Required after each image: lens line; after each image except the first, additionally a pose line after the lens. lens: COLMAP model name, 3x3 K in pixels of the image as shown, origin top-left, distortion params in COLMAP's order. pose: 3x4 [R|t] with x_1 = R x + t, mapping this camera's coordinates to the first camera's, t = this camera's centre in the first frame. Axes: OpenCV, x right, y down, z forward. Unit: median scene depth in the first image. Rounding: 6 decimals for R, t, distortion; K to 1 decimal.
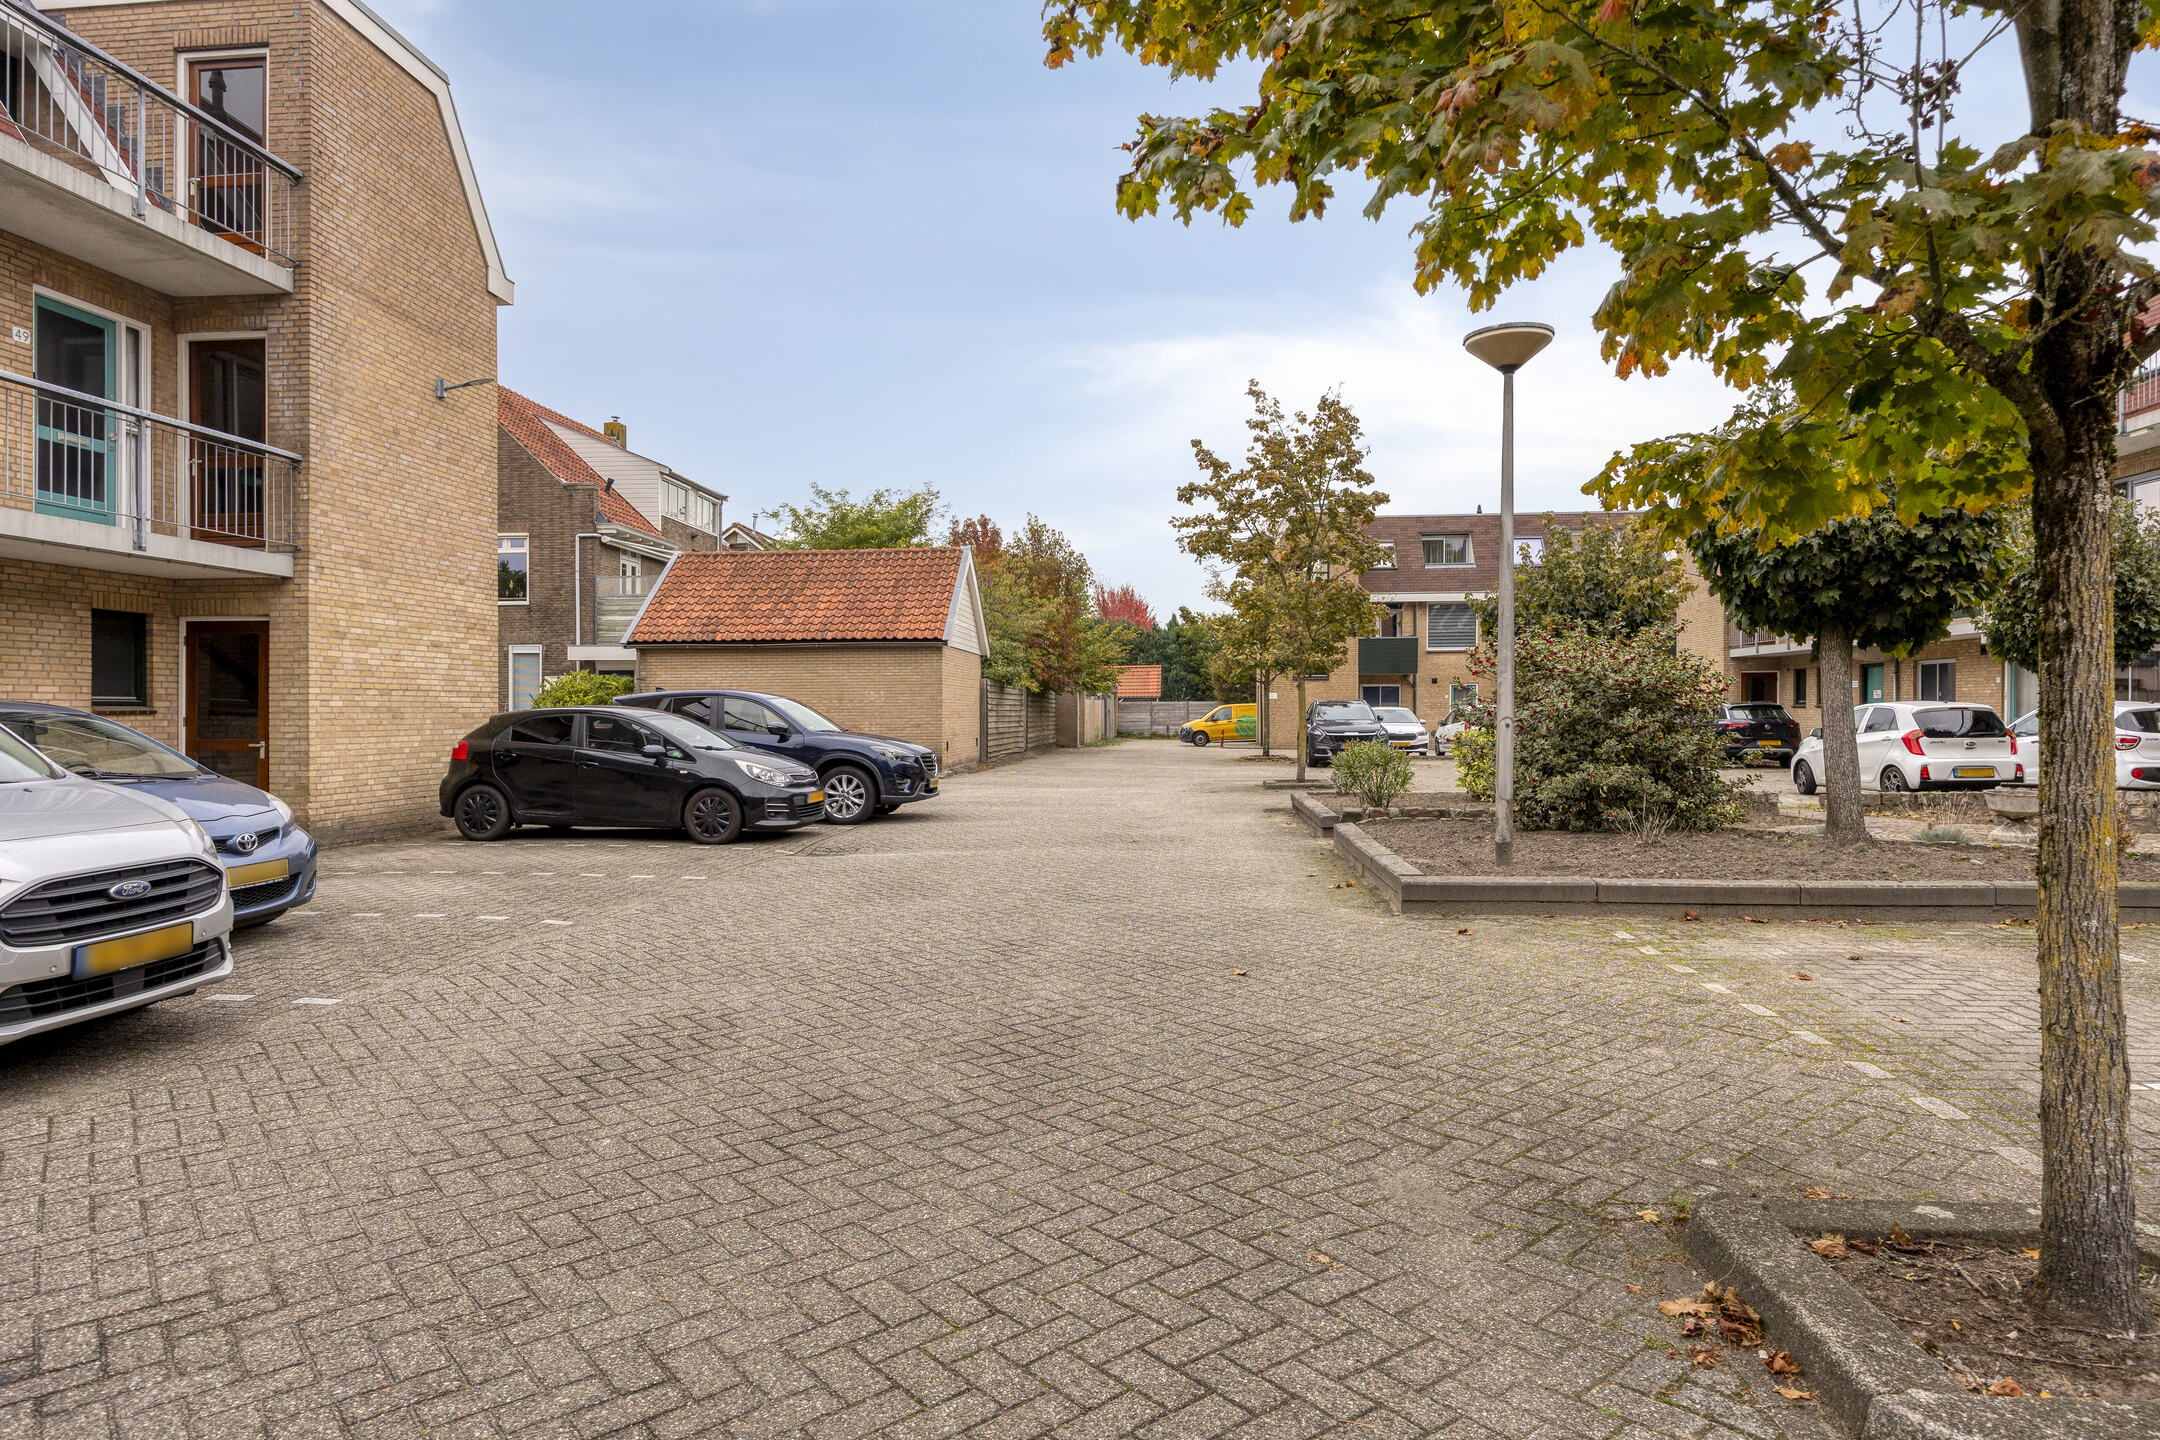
lens RADIAL K [[1226.4, 0, 1079.5], [0, 1226.4, 722.2], [0, 0, 1]] dist [0.002966, 0.000172]
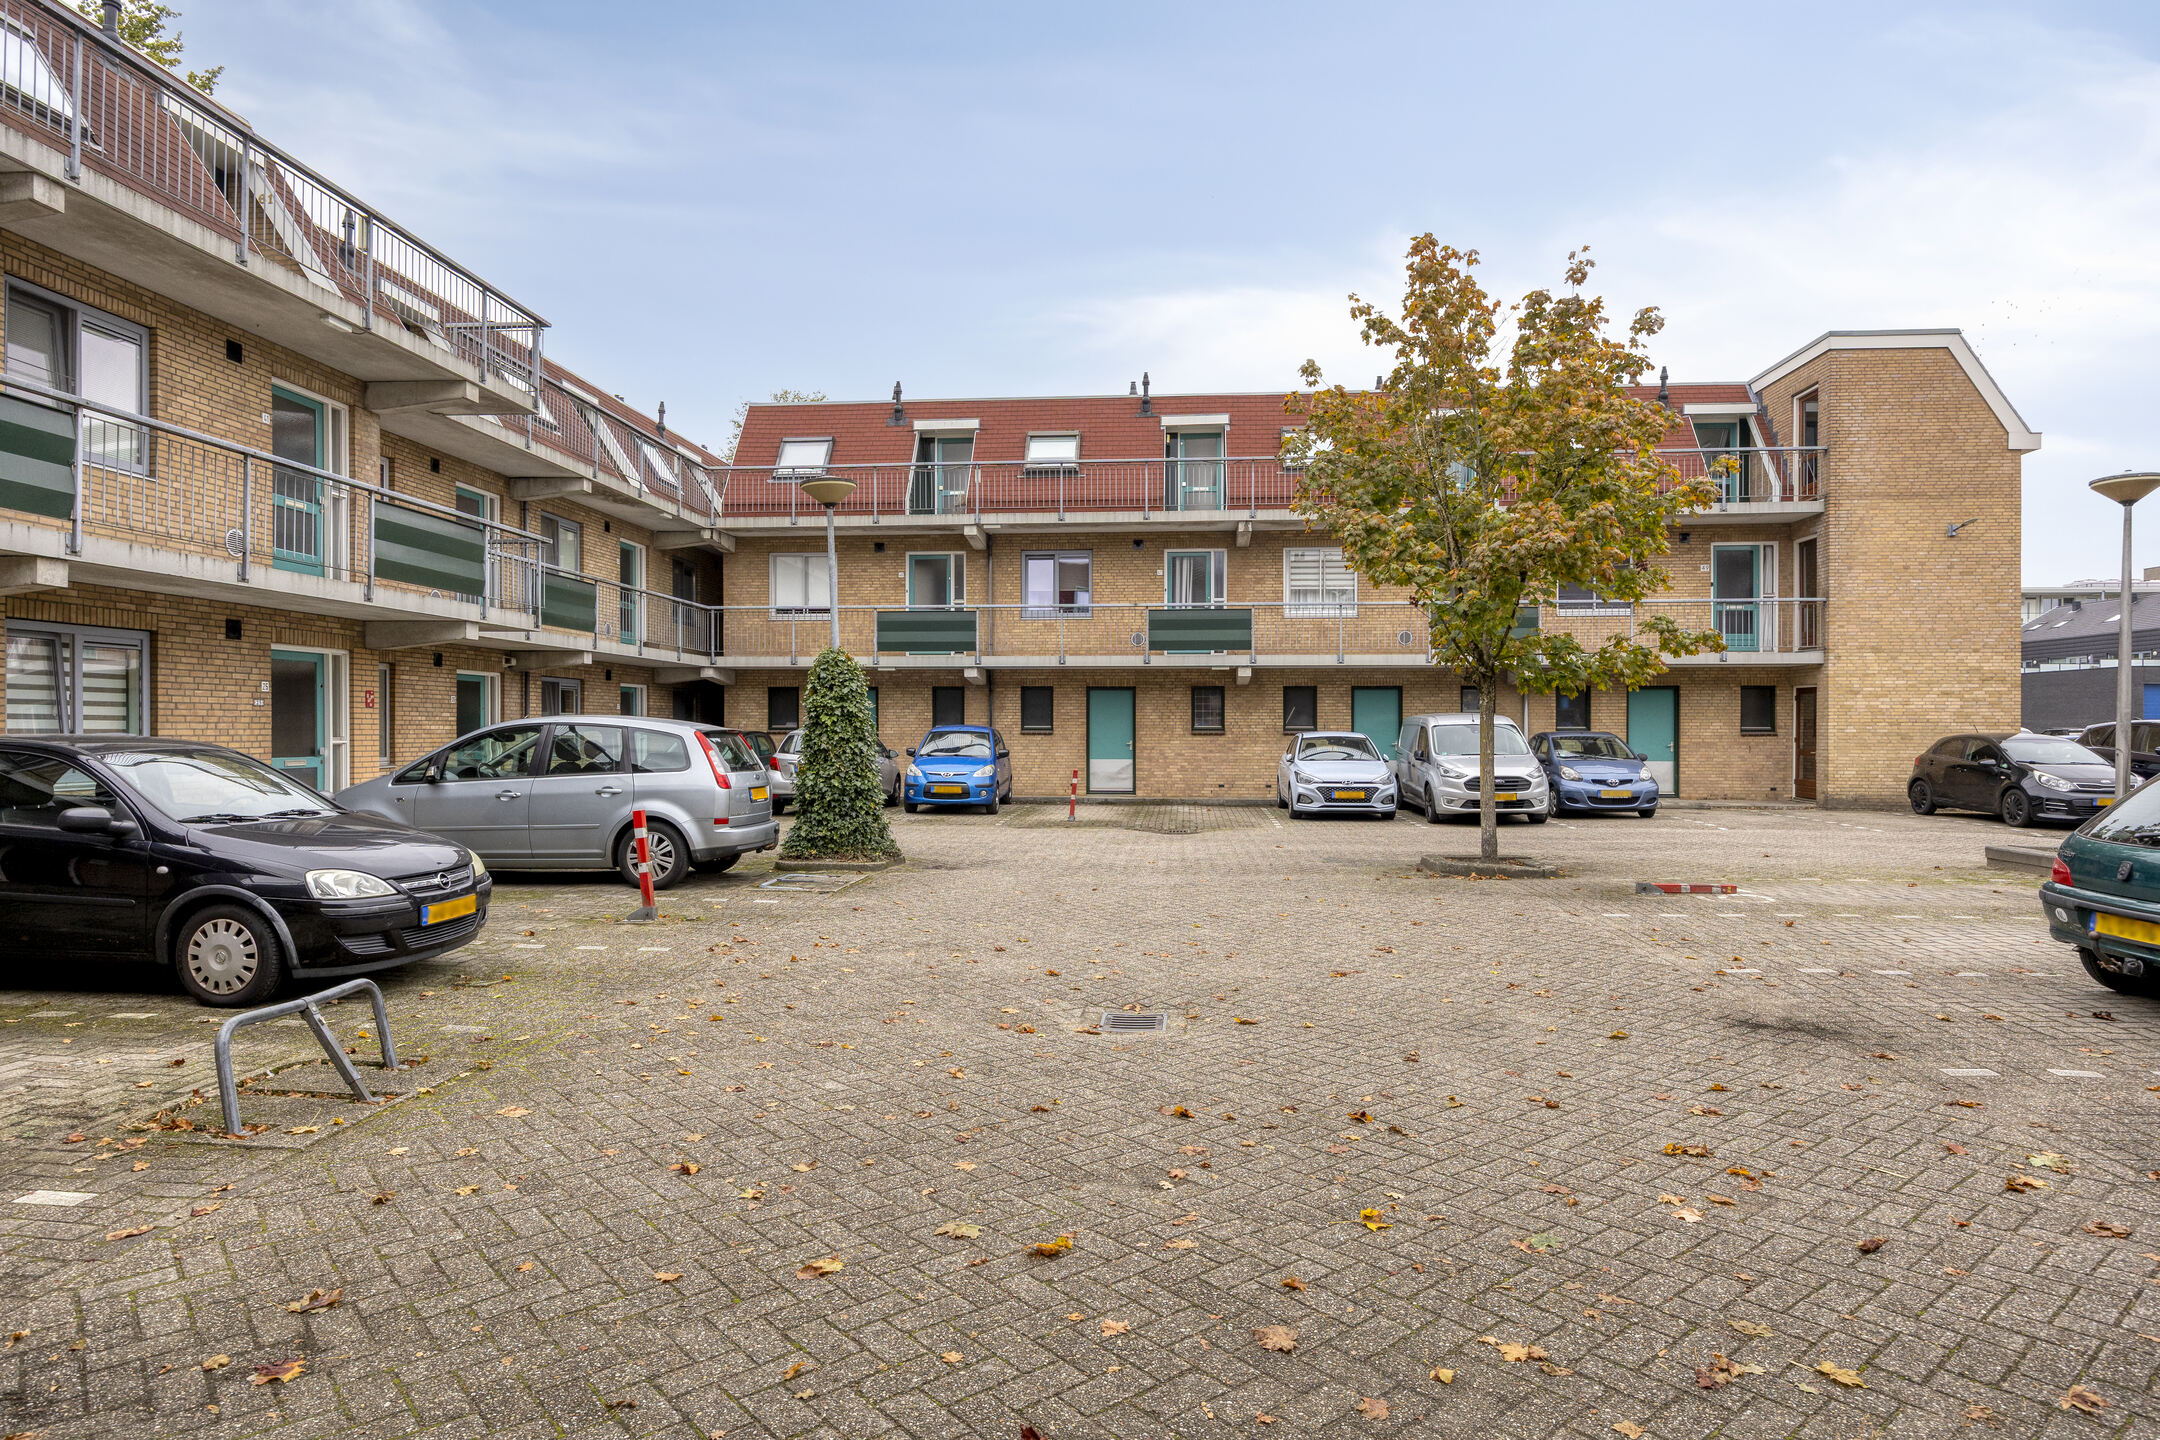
lens RADIAL K [[1226.4, 0, 1083.6], [0, 1226.4, 722.1], [0, 0, 1]] dist [0.002966, 0.000172]
pose [[0.006155, 0.000661, -0.999981, 1.142838], [-0.009800, 0.999952, 0.000601, -0.017468], [0.999933, 0.009797, 0.006161, -0.130117]]
